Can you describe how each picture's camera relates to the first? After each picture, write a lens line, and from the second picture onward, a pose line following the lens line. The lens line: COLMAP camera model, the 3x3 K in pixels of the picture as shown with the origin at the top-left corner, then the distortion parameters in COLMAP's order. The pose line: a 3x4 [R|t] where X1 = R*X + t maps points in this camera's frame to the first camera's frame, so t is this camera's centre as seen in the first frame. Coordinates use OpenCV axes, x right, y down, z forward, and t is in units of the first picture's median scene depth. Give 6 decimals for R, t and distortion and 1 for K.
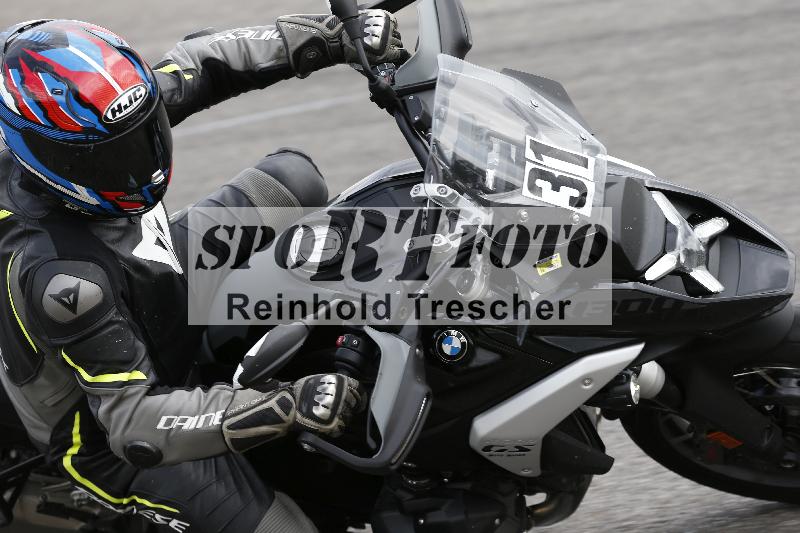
lens RADIAL K [[4918.1, 0, 400.0], [0, 4918.1, 266.5], [0, 0, 1]] dist [2.631368, -7.939807]
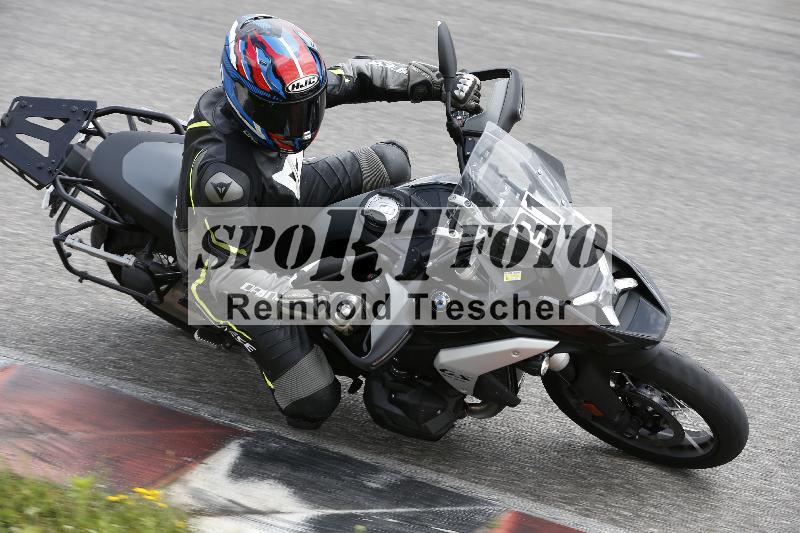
lens RADIAL K [[2163.0, 0, 400.0], [0, 2163.0, 266.5], [0, 0, 1]] dist [0.488557, -0.203381]
pose [[0.947633, 0.316338, -0.043835, 0.023057], [-0.314638, 0.948301, 0.041576, -0.016401], [0.054721, -0.025607, 0.998173, 0.314749]]
